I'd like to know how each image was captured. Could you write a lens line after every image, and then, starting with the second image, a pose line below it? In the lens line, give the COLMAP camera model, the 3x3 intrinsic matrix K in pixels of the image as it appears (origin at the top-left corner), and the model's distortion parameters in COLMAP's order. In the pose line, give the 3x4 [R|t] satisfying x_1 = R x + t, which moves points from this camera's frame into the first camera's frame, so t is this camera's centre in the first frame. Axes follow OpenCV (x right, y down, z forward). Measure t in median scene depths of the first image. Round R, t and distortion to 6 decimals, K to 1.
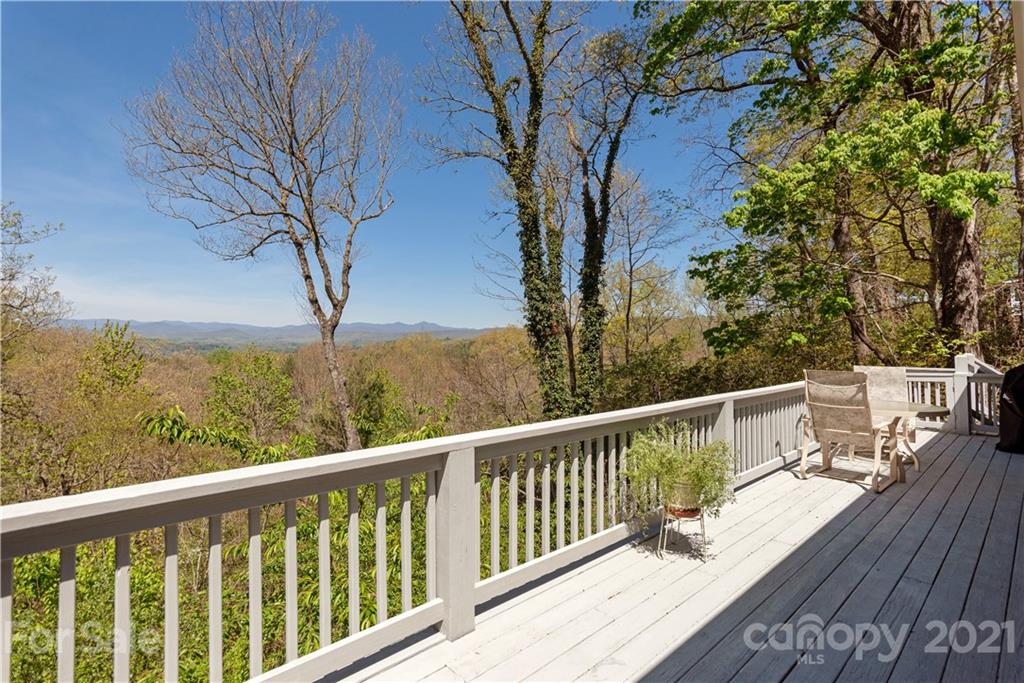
lens RADIAL K [[494.2, 0, 509.3], [0, 494.2, 330.4], [0, 0, 1]] dist [-0.021861, 0.007515]
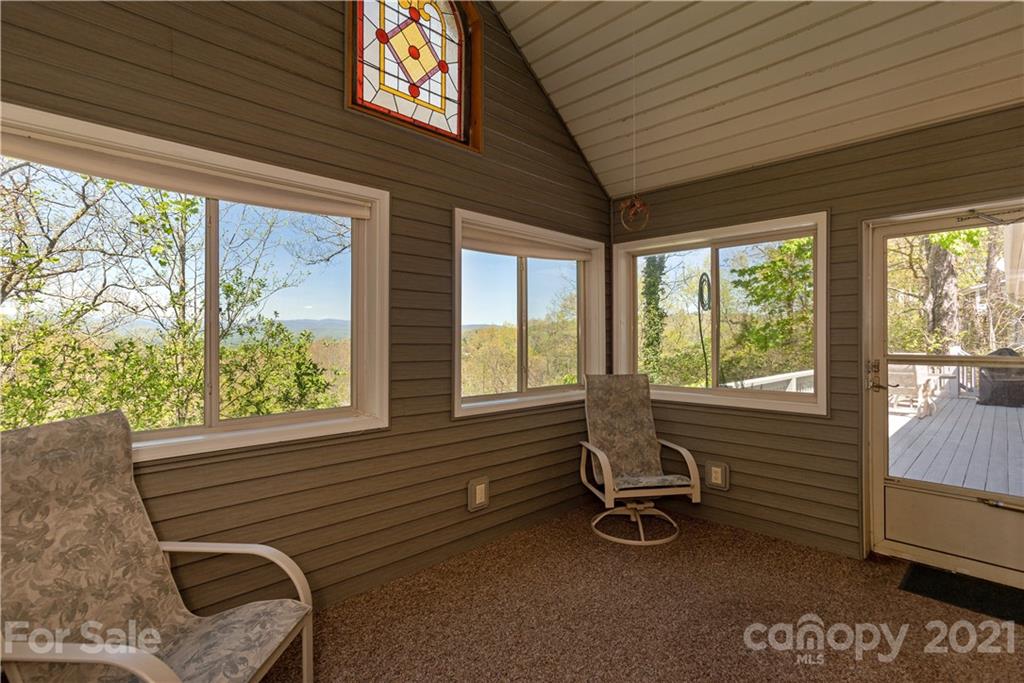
lens RADIAL K [[494.2, 0, 507.7], [0, 494.2, 340.2], [0, 0, 1]] dist [-0.021861, 0.007515]
pose [[0.999139, 0.001208, 0.041479, -1.229219], [-0.002171, 0.999729, 0.023186, -0.000162], [-0.041440, -0.023256, 0.998870, -1.075492]]
